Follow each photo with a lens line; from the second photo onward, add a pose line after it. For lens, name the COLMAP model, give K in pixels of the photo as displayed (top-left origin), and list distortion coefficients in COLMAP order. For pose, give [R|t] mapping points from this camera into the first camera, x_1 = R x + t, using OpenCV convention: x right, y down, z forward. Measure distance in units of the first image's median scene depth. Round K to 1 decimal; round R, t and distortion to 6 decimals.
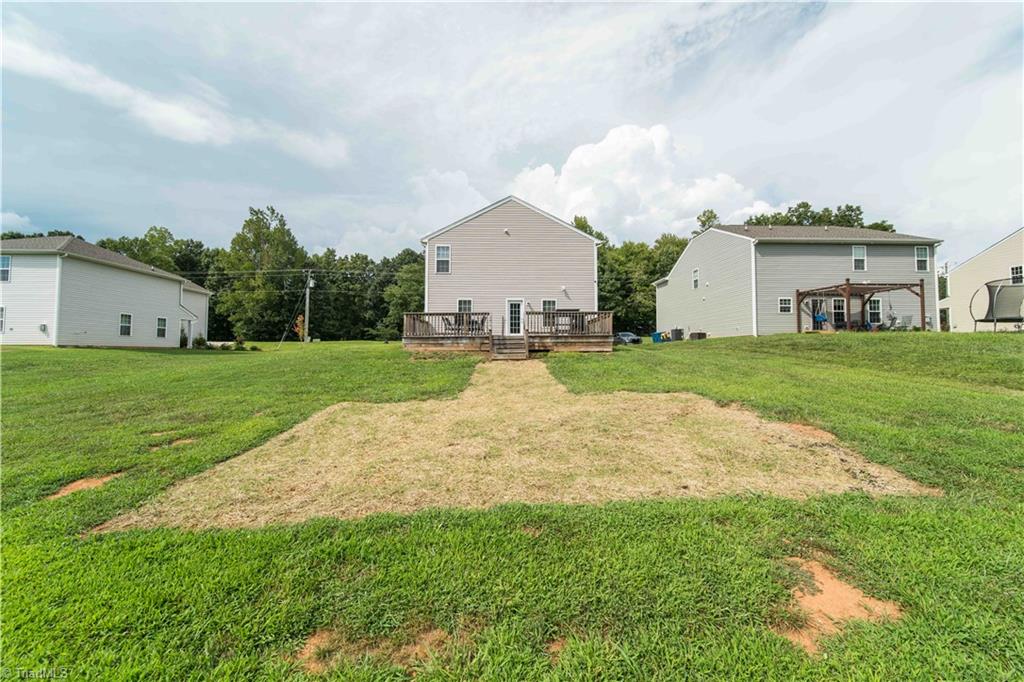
lens RADIAL K [[365.8, 0, 506.6], [0, 365.8, 339.8], [0, 0, 1]] dist [-0.000275, -0.000086]
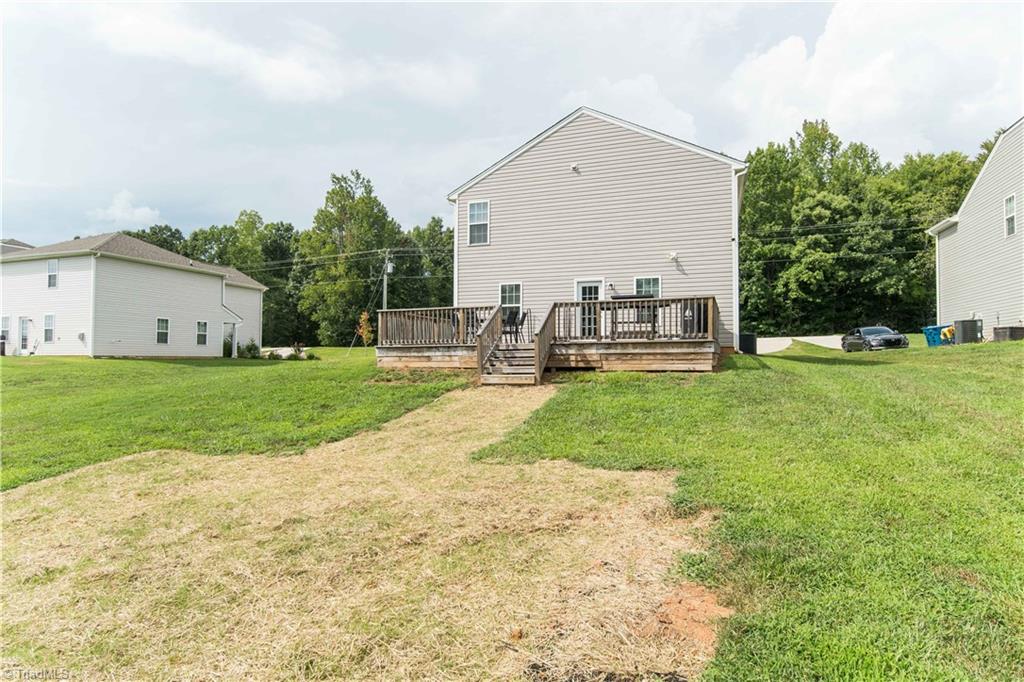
lens RADIAL K [[553.1, 0, 507.1], [0, 553.1, 341.9], [0, 0, 1]] dist [0.000928, 0.000038]
pose [[0.932947, -0.009818, -0.359880, 0.157829], [0.011638, 0.999928, 0.002889, -0.008603], [0.359826, -0.006884, 0.932994, 0.075027]]
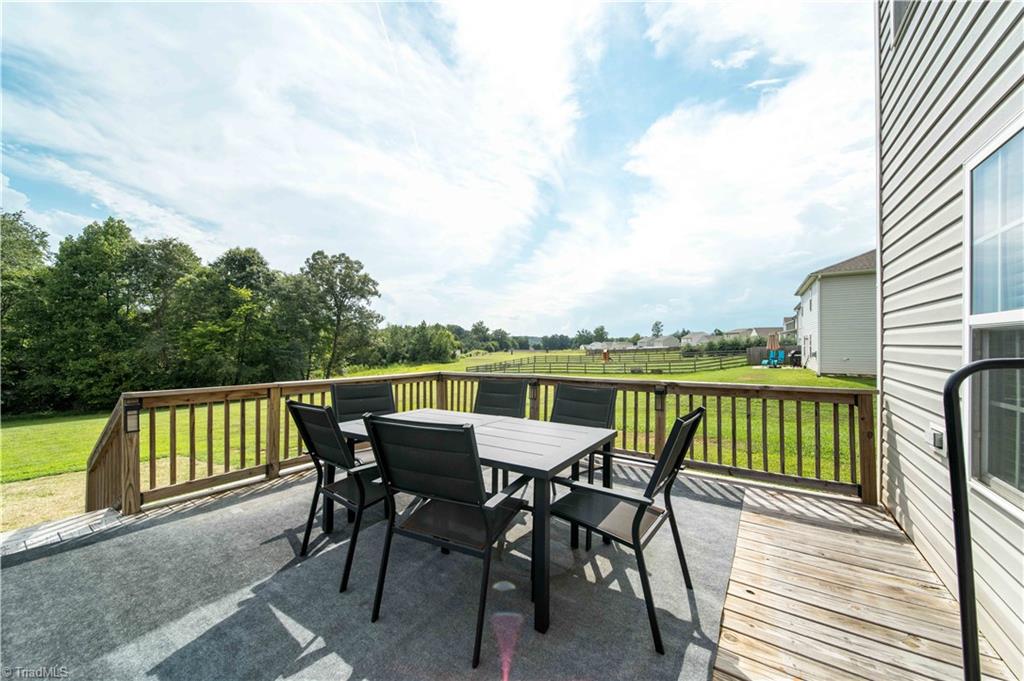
lens RADIAL K [[362.4, 0, 505.8], [0, 362.4, 340.6], [0, 0, 1]] dist [0.000316, -0.000123]
pose [[-0.582983, -0.008400, -0.812441, 0.004384], [0.029981, 0.999043, -0.031843, -0.048384], [0.811931, -0.042922, -0.582173, 0.677620]]
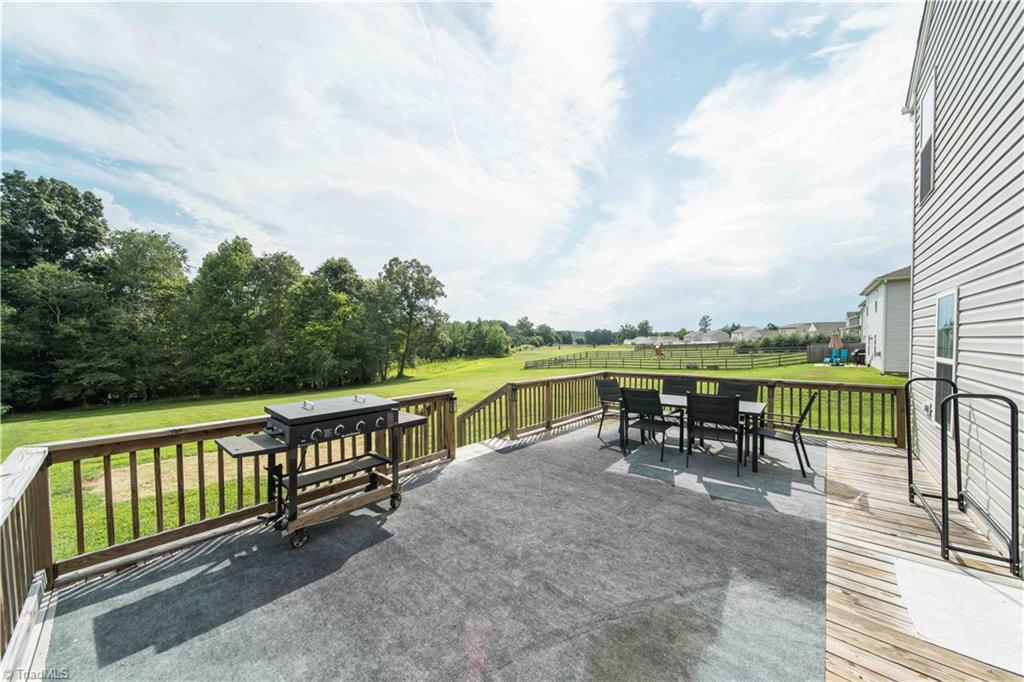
lens RADIAL K [[354.4, 0, 508.9], [0, 354.4, 337.3], [0, 0, 1]] dist [-0.002256, -0.000321]
pose [[-0.666675, -0.002988, -0.745343, 0.140786], [0.026792, 0.999250, -0.027971, -0.061030], [0.744867, -0.038617, -0.666095, 0.671600]]
